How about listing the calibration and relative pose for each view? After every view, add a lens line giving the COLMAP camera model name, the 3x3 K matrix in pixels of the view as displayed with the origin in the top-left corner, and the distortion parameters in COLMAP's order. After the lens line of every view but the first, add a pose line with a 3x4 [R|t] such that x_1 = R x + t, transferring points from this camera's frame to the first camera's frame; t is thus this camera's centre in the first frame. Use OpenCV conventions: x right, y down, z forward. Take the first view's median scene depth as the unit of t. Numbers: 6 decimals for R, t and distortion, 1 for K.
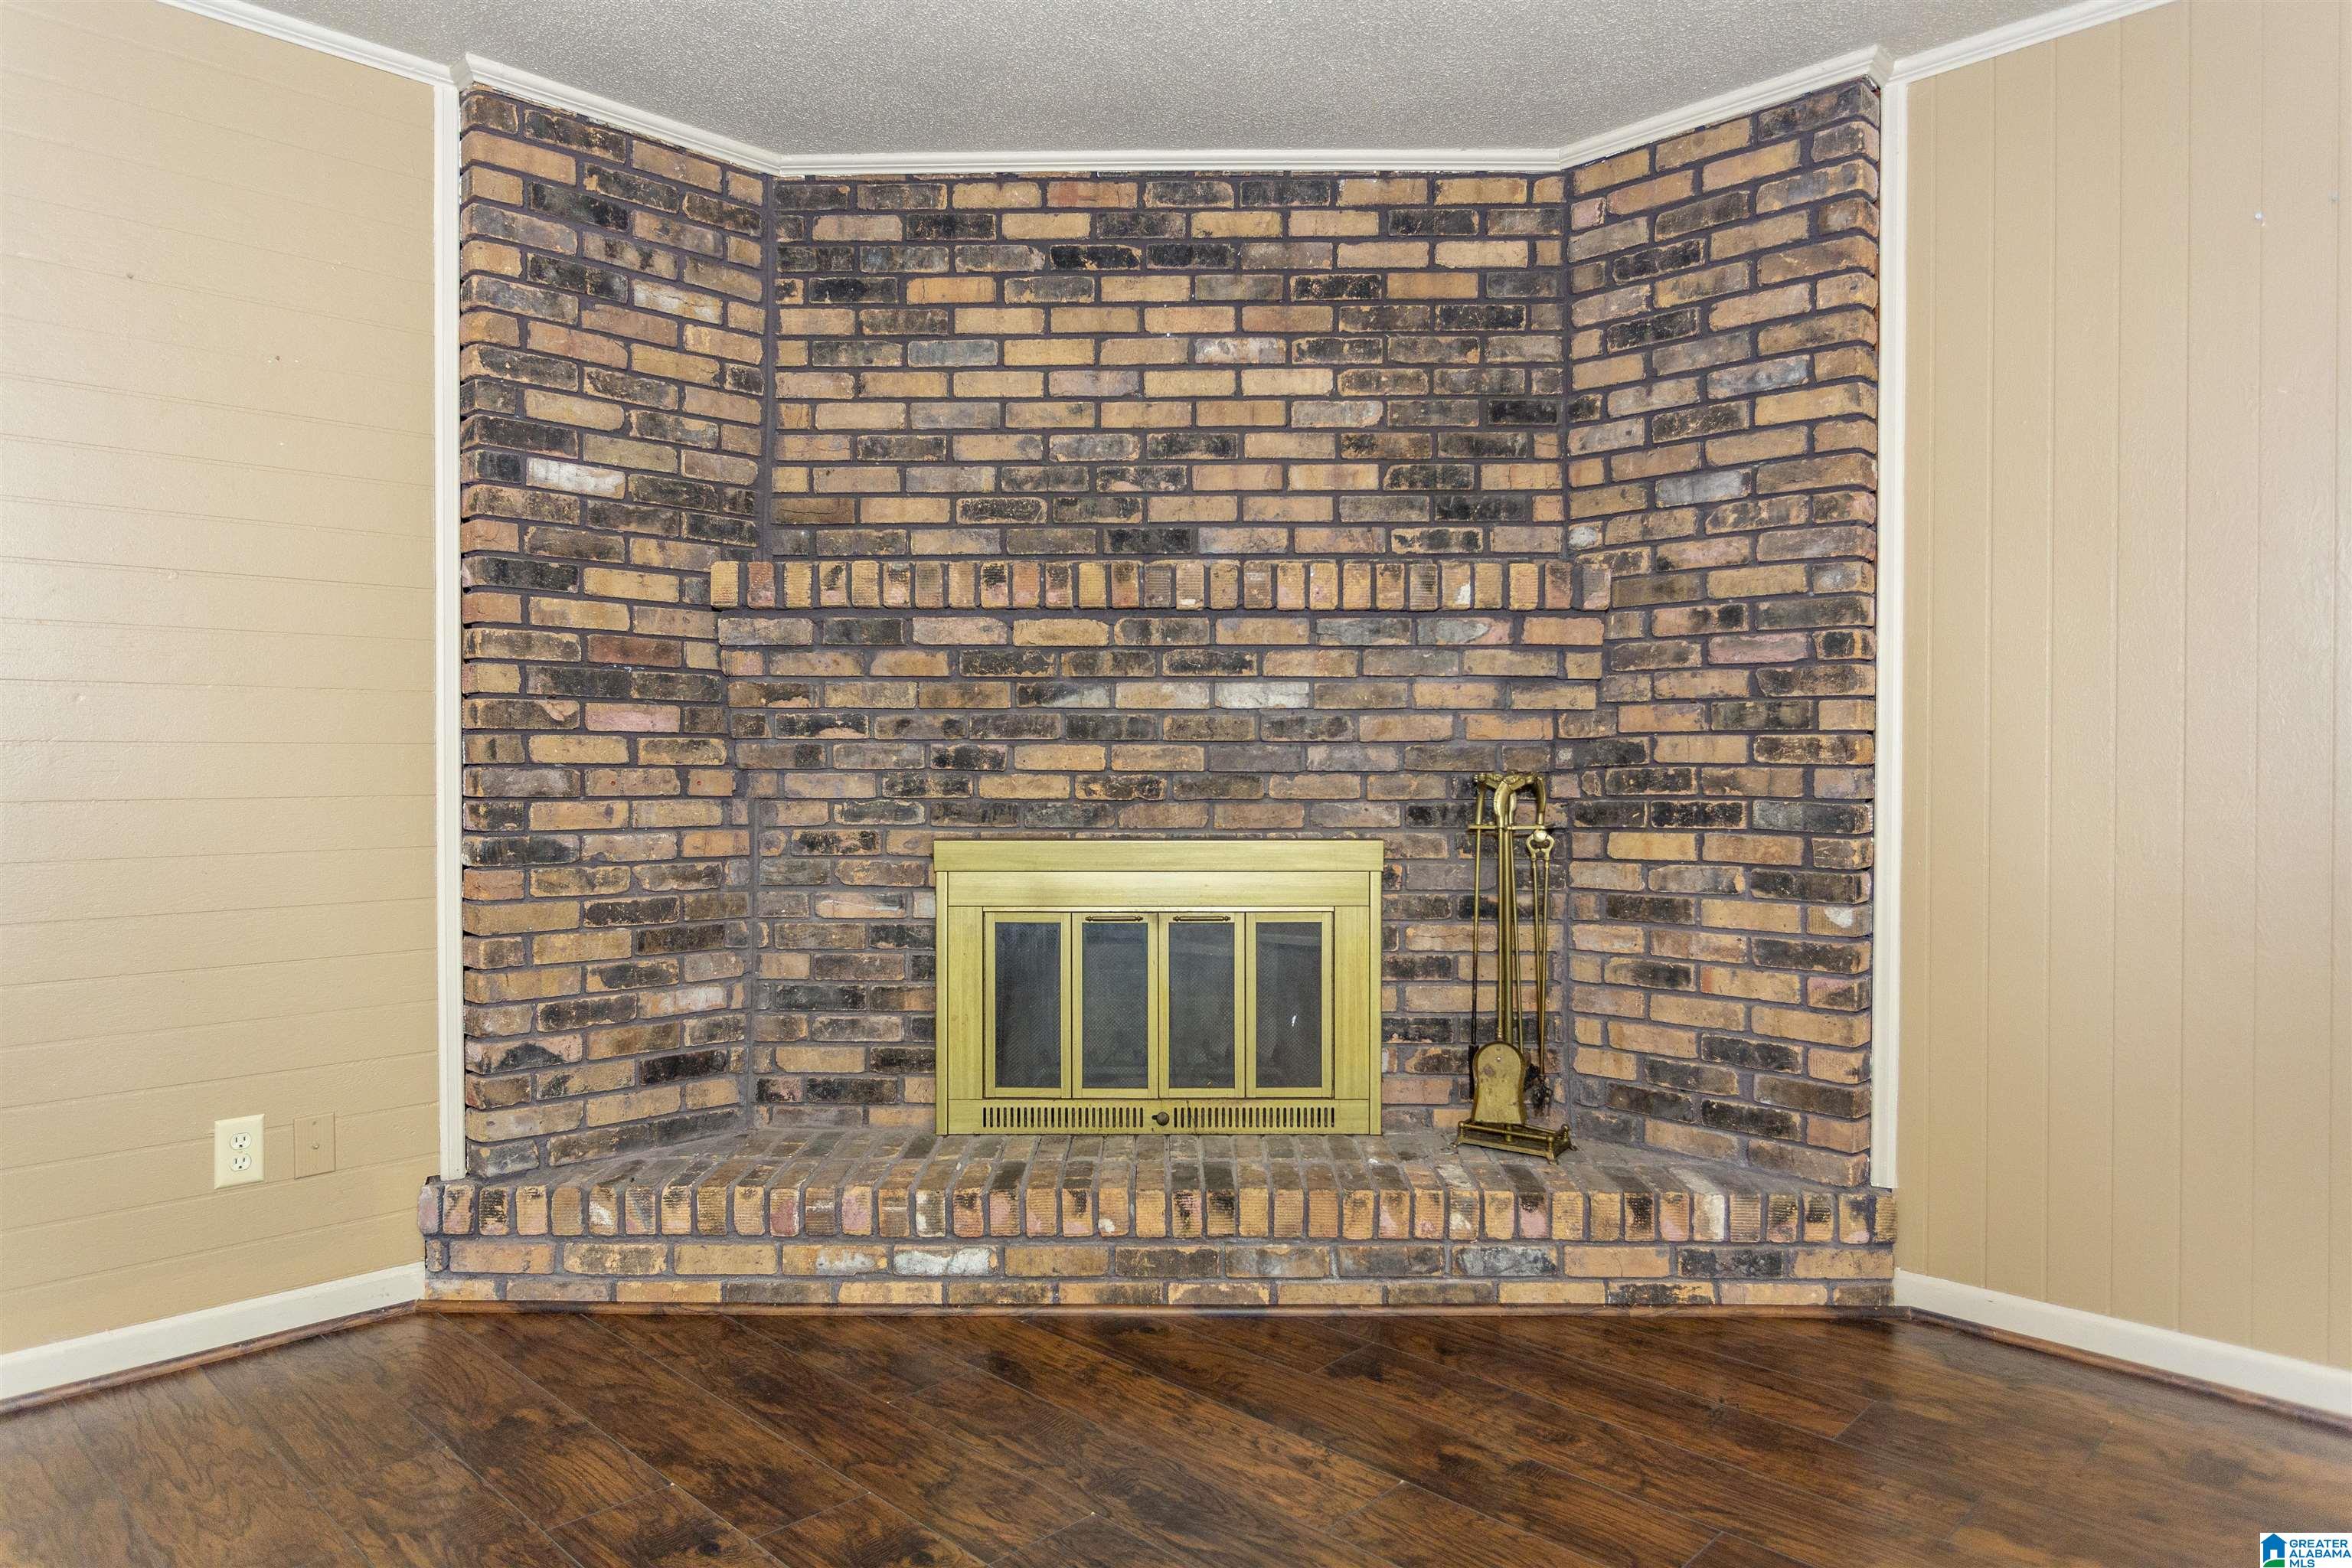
lens RADIAL K [[1424.0, 0, 1224.8], [0, 1424.0, 767.2], [0, 0, 1]] dist [-0.005595, 0.000744]
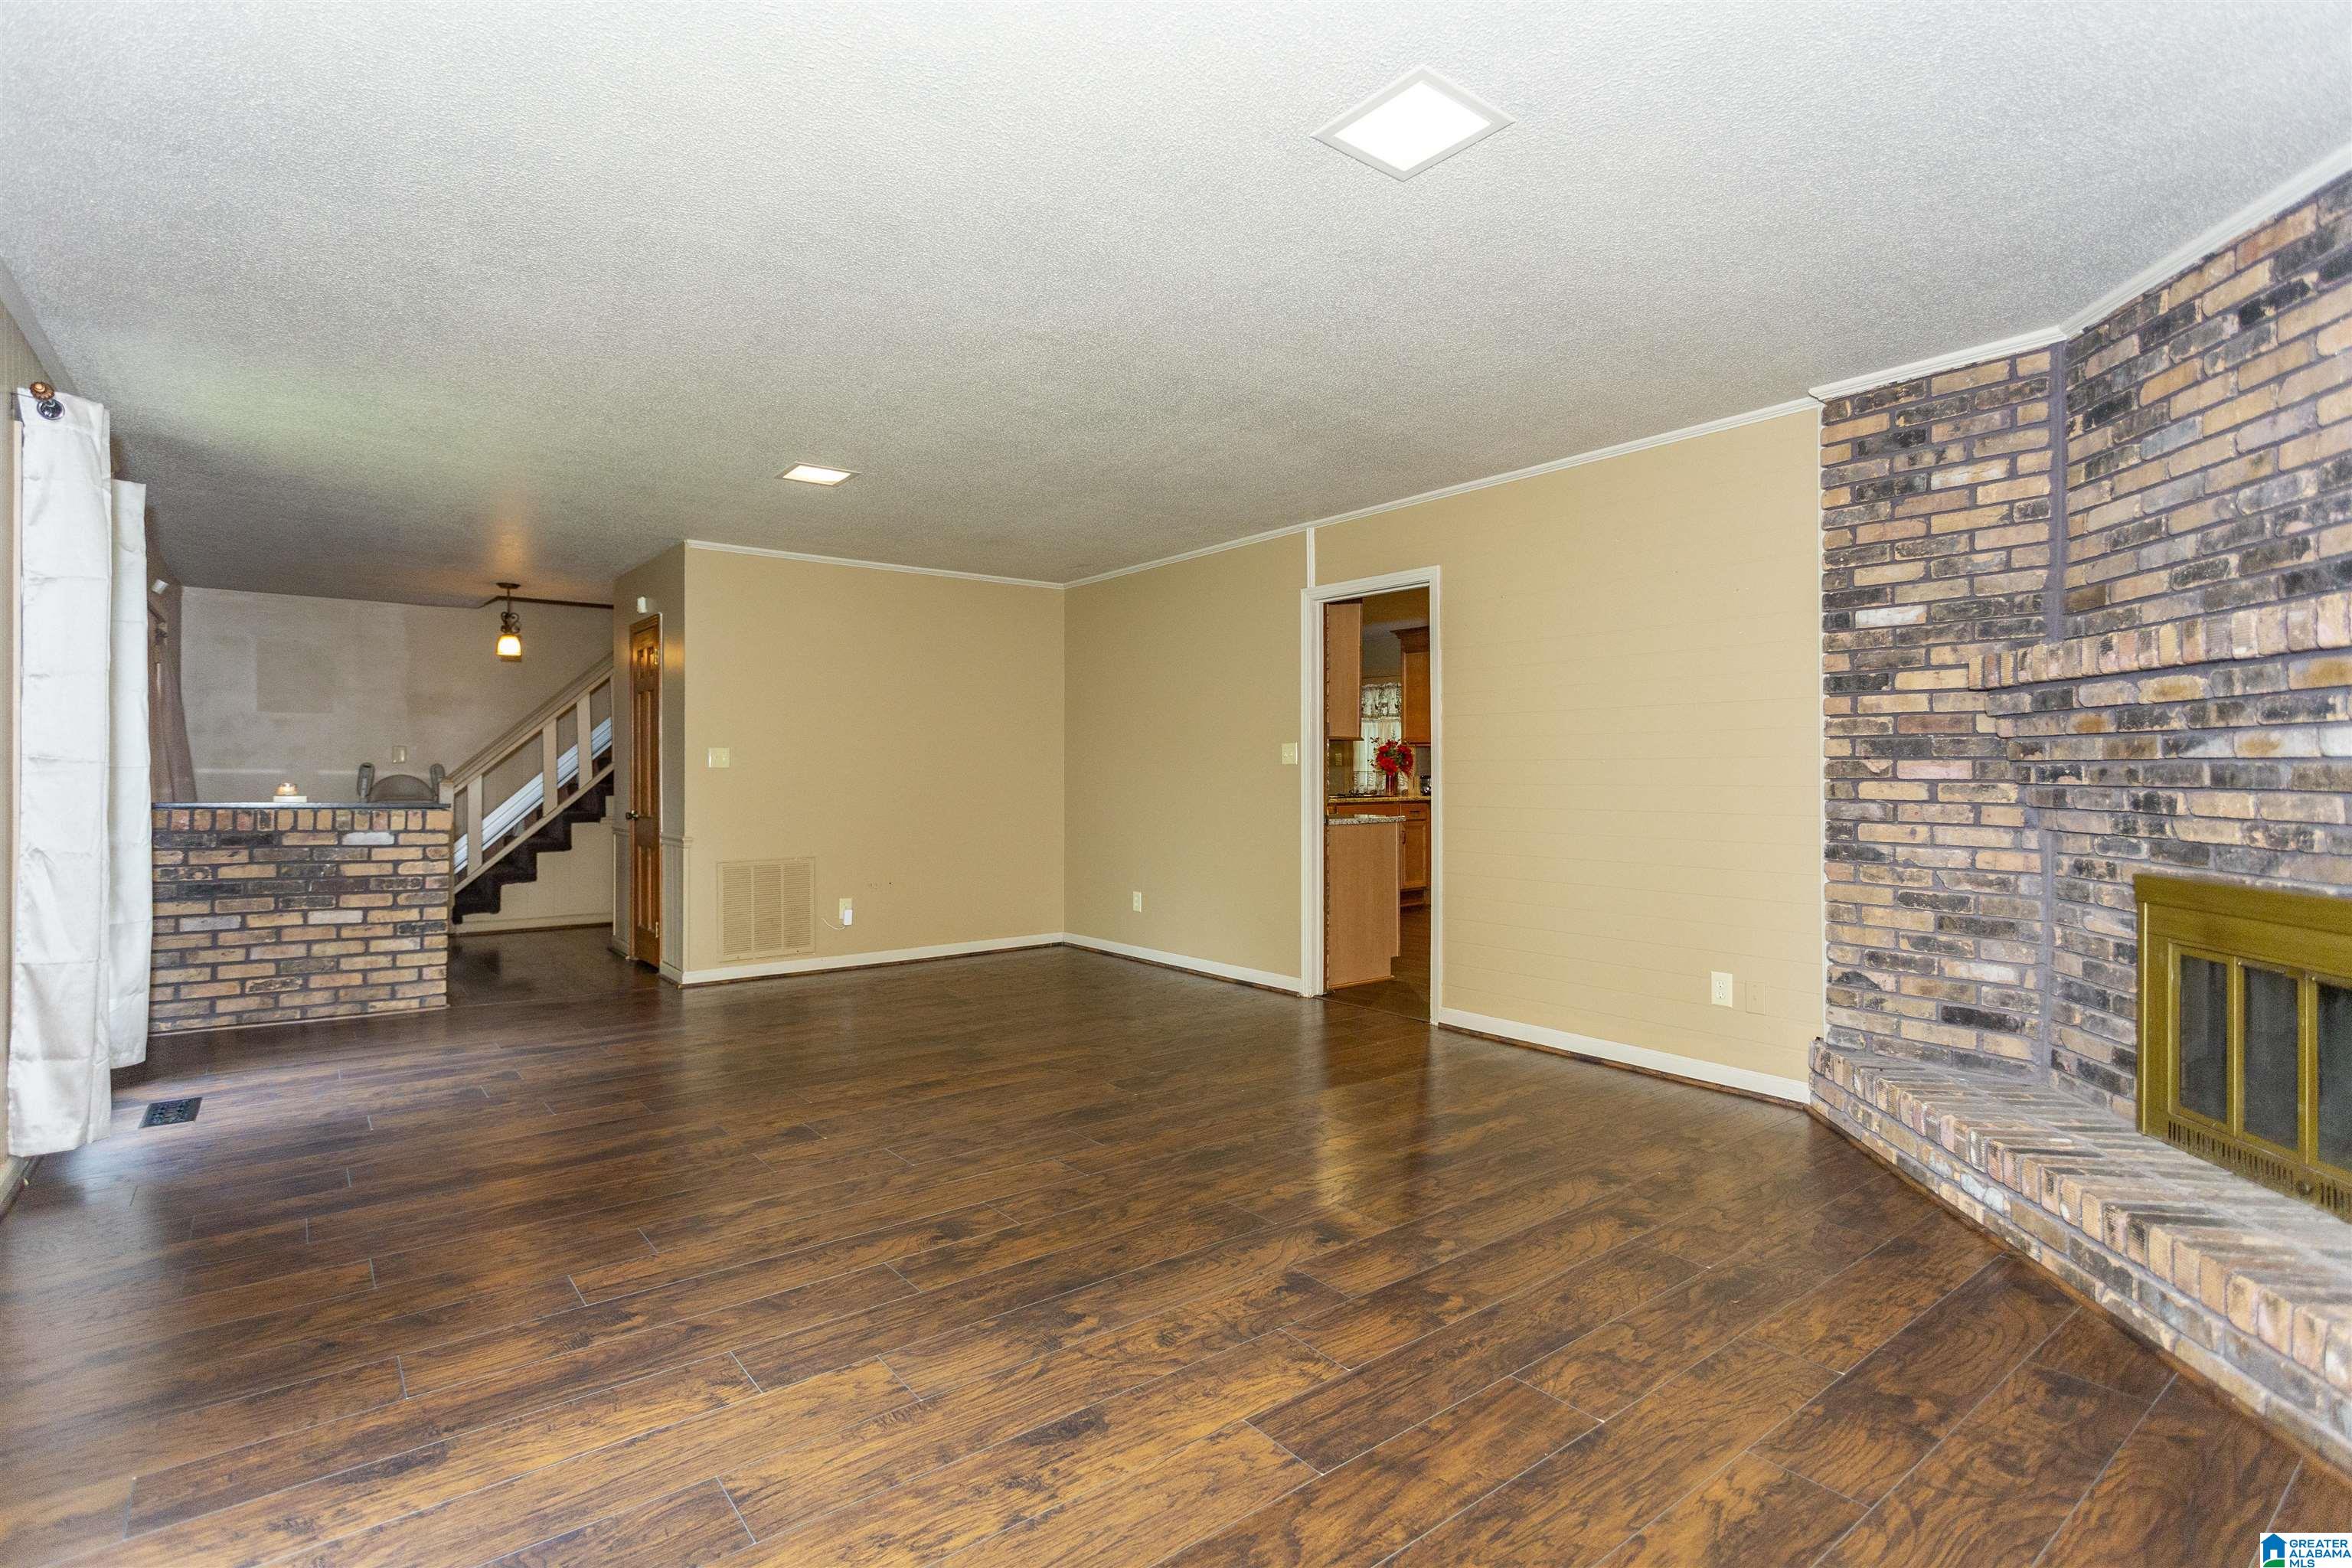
lens RADIAL K [[1119.8, 0, 1155.4], [0, 1119.8, 769.4], [0, 0, 1]] dist [0.001869, 0.000787]
pose [[-0.131654, -0.003439, -0.991290, 0.827568], [-0.005328, 0.999982, -0.002762, -0.026992], [0.991281, 0.004918, -0.131670, 0.348543]]
